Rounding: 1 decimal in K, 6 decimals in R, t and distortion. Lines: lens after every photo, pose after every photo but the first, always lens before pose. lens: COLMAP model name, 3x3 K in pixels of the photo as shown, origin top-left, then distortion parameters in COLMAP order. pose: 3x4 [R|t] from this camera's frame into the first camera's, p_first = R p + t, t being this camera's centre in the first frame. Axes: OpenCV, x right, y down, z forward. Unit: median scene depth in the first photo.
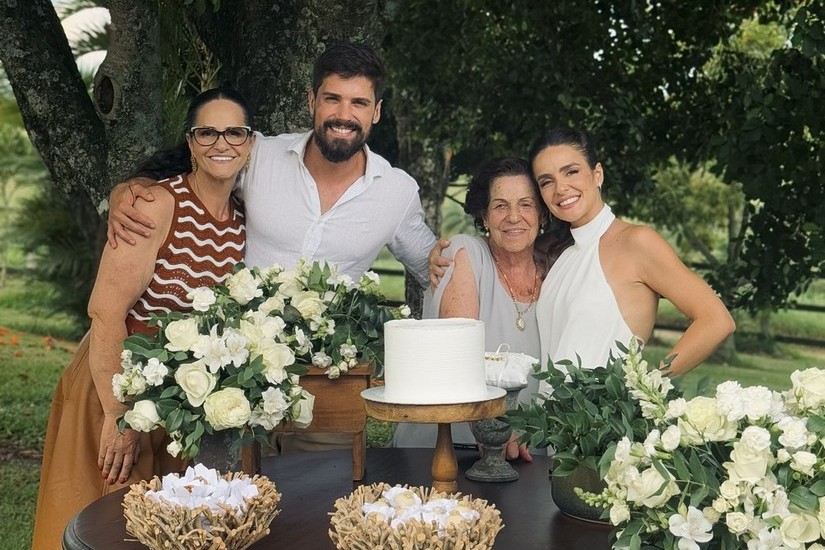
lens RADIAL K [[1559.8, 0, 411.6], [0, 1559.8, 253.9], [0, 0, 1]] dist [0.138397, 0.000000]
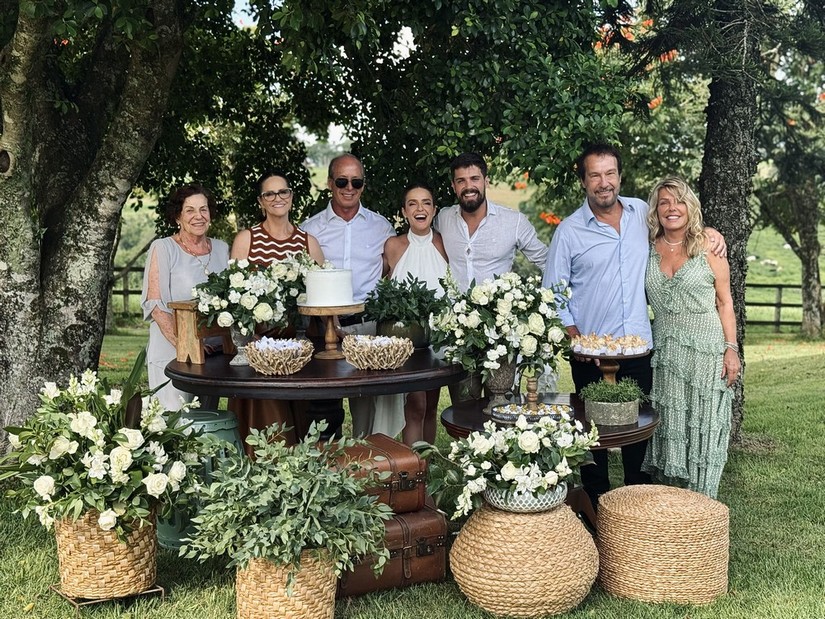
lens RADIAL K [[1169.3, 0, 416.1], [0, 1169.3, 306.2], [0, 0, 1]] dist [0.133022, 0.000000]
pose [[0.852887, -0.075346, 0.516631, -0.689675], [0.056207, 0.997032, 0.052618, 0.014810], [-0.519062, -0.015839, 0.854590, -0.443417]]
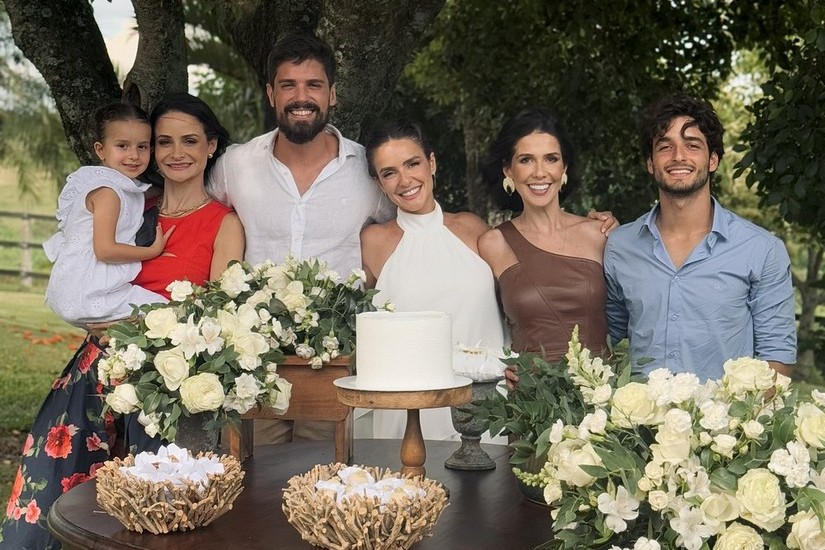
lens RADIAL K [[1559.8, 0, 419.8], [0, 1559.8, 270.6], [0, 0, 1]] dist [0.138397, 0.000000]
pose [[0.998354, 0.009180, -0.056614, 0.078065], [-0.009210, 0.999958, -0.000261, 0.013677], [0.056609, 0.000782, 0.998396, -0.040834]]
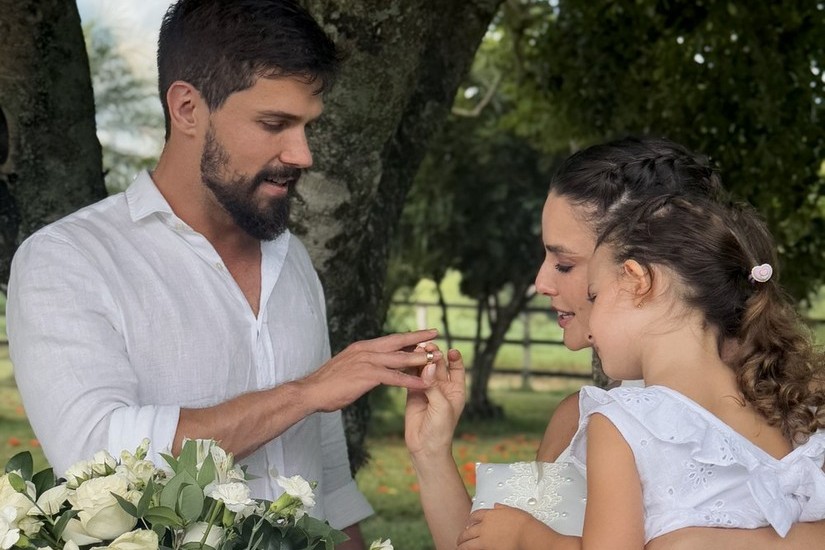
lens RADIAL K [[1462.6, 0, 413.6], [0, 1462.6, 367.5], [0, 0, 1]] dist [0.122449, 0.000000]
pose [[0.989119, -0.028977, -0.144235, 0.069327], [0.033695, 0.998970, 0.030379, -0.030290], [0.143206, -0.034908, 0.989077, 0.627943]]
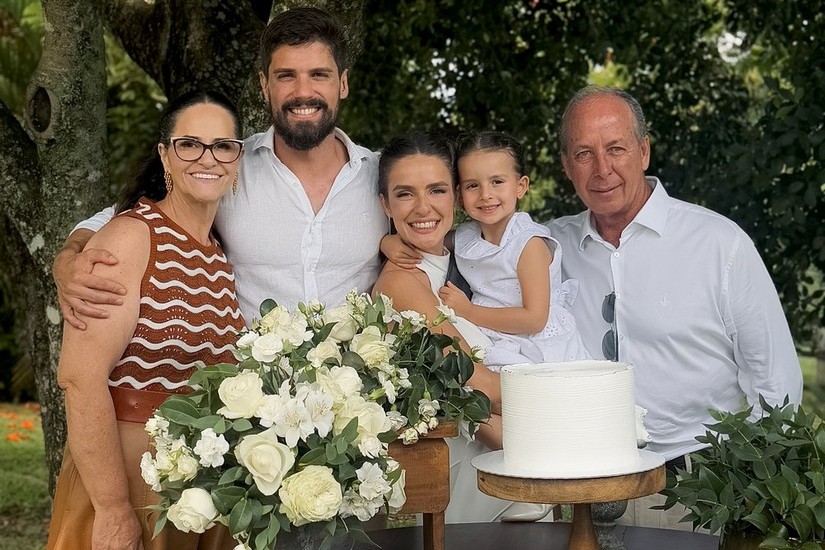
lens RADIAL K [[1462.6, 0, 412.0], [0, 1462.6, 265.8], [0, 0, 1]] dist [0.122449, 0.000000]
pose [[0.992659, -0.025791, 0.118162, -0.132423], [0.028727, 0.999318, -0.023216, 0.008605], [-0.117483, 0.026440, 0.992723, 0.280260]]
